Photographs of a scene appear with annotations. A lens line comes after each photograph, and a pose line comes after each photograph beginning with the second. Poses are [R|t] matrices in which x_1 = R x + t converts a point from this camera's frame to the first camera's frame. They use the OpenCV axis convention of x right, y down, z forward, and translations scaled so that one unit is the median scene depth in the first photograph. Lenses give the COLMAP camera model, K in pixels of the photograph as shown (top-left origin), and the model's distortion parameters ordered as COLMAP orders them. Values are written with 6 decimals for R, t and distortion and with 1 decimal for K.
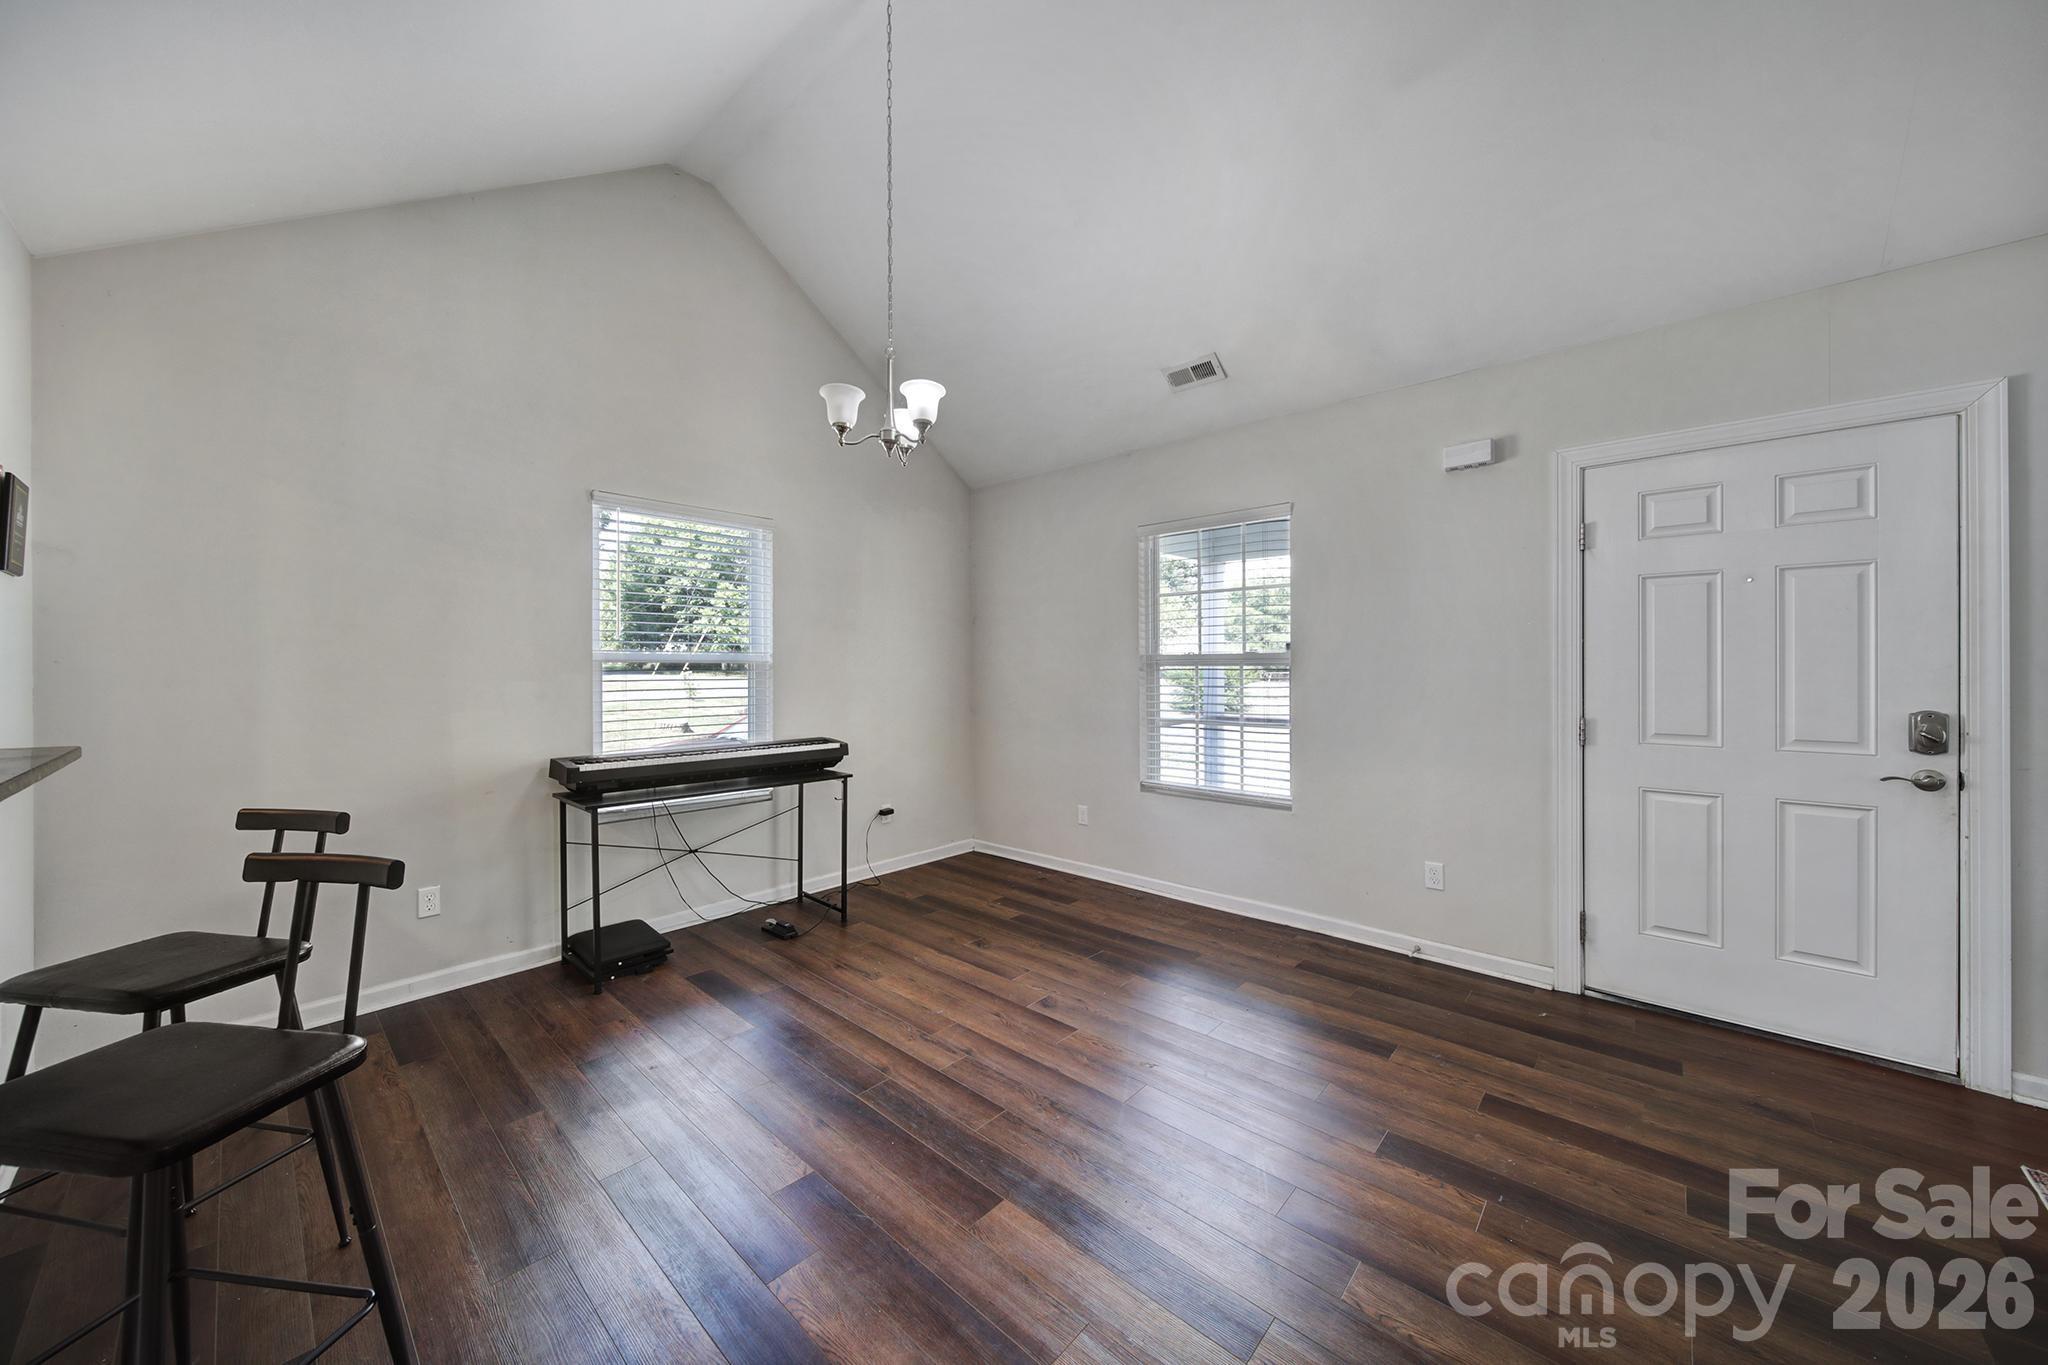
lens RADIAL K [[722.6, 0, 1012.0], [0, 722.6, 674.0], [0, 0, 1]] dist [-0.000978, -0.001378]
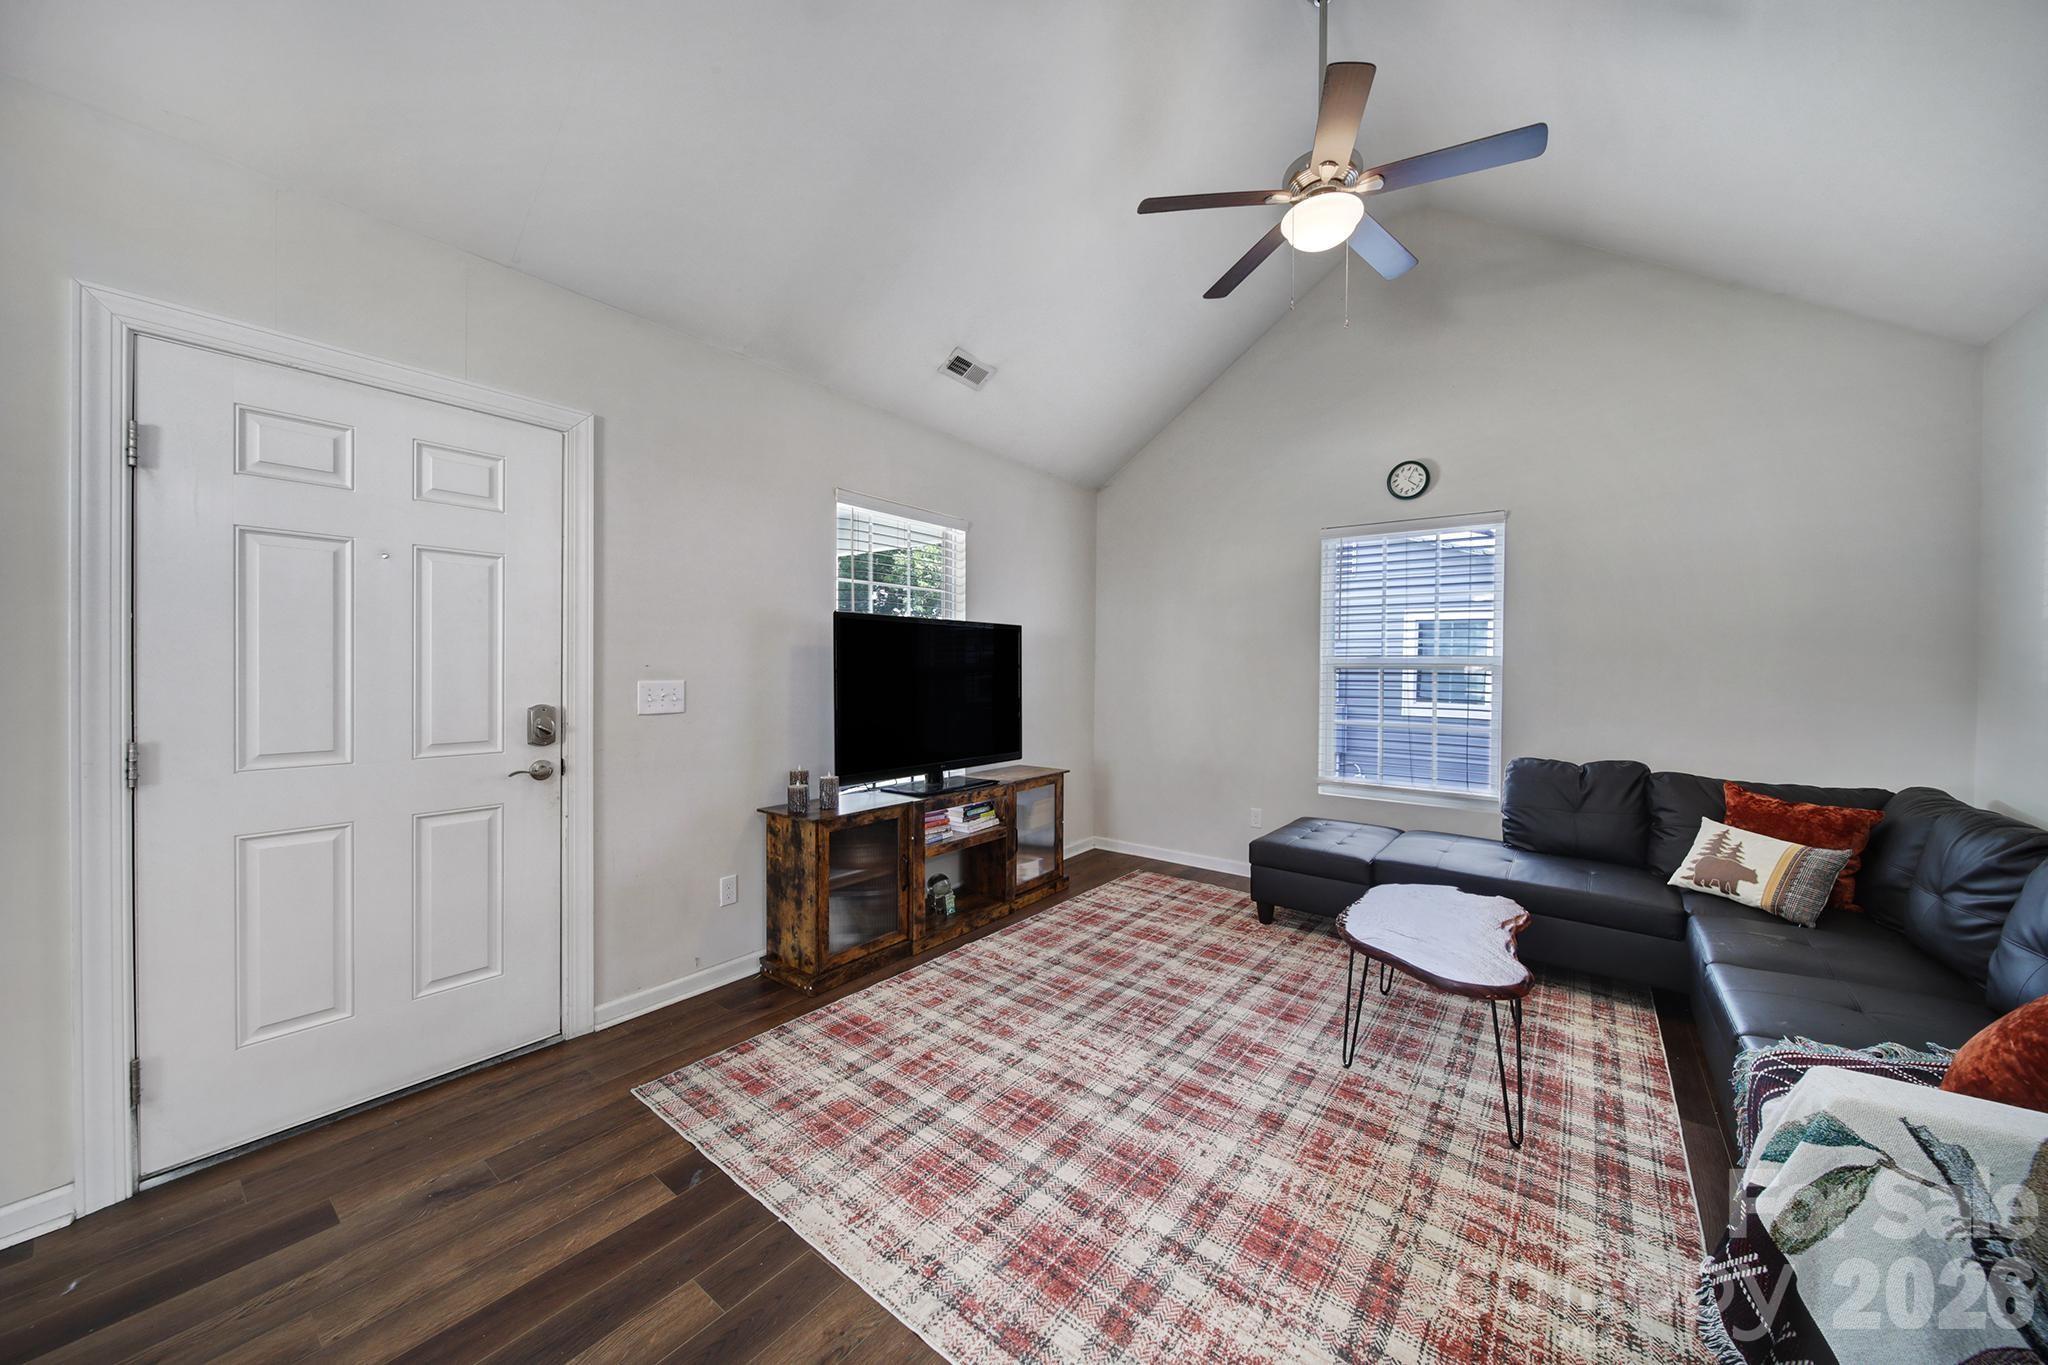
lens RADIAL K [[722.6, 0, 1039.8], [0, 722.6, 671.5], [0, 0, 1]] dist [-0.000978, -0.001378]
pose [[-0.100589, -0.003375, 0.994922, 0.132897], [-0.001764, 0.999993, 0.003214, -0.002737], [-0.994926, -0.001432, -0.100595, 0.358790]]
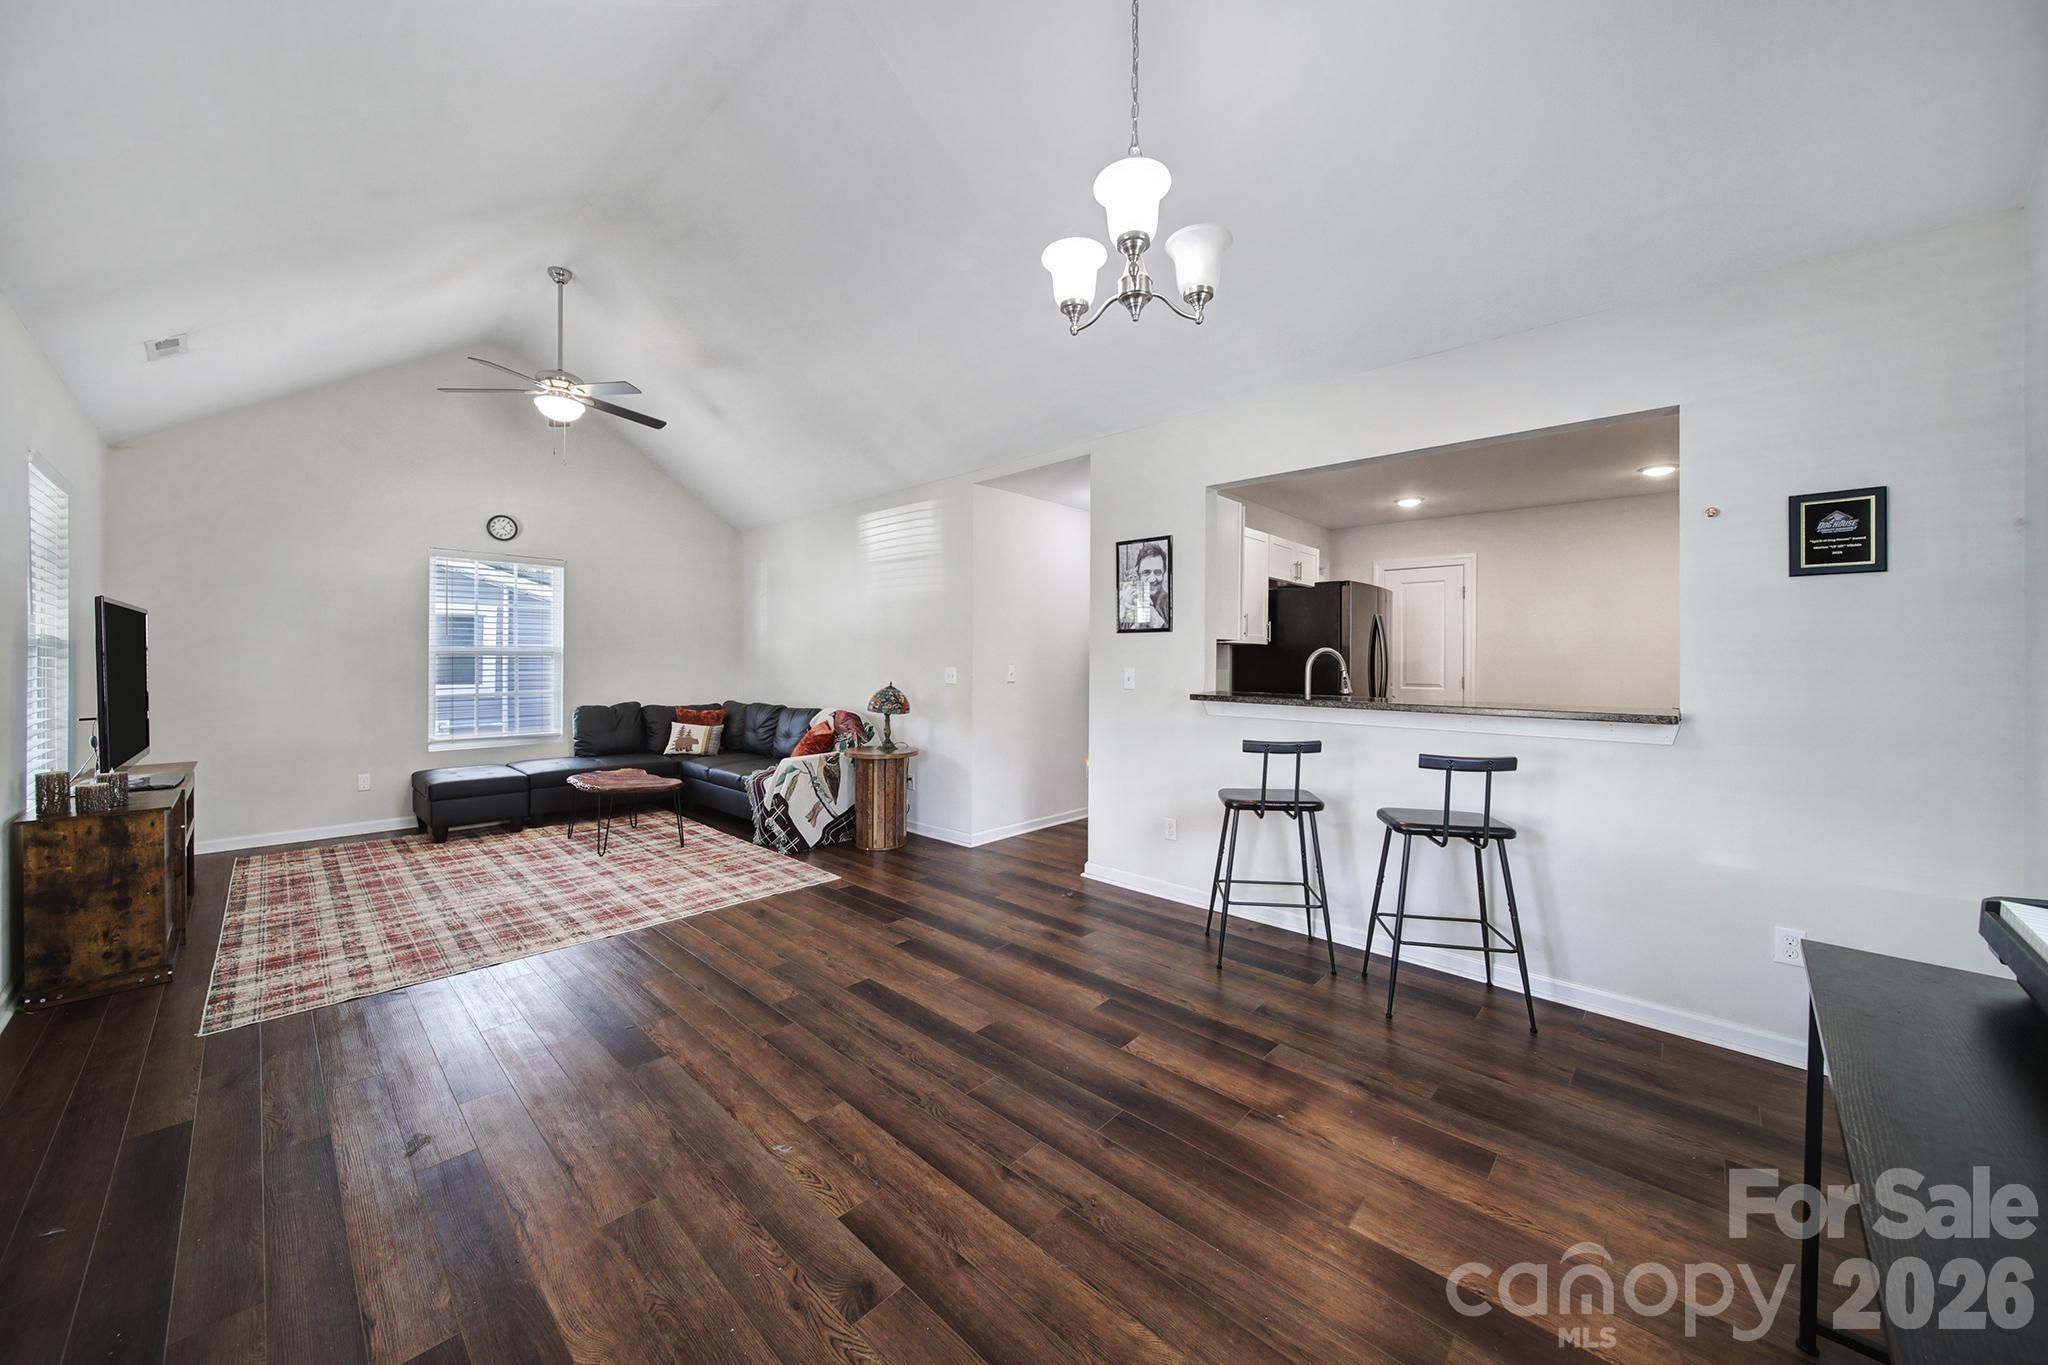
lens RADIAL K [[722.6, 0, 1014.6], [0, 722.6, 656.6], [0, 0, 1]] dist [-0.000978, -0.001378]
pose [[-0.999749, 0.002232, 0.022274, -0.081061], [0.002382, 0.999975, 0.006710, -0.012511], [-0.022259, 0.006761, -0.999729, 1.647003]]
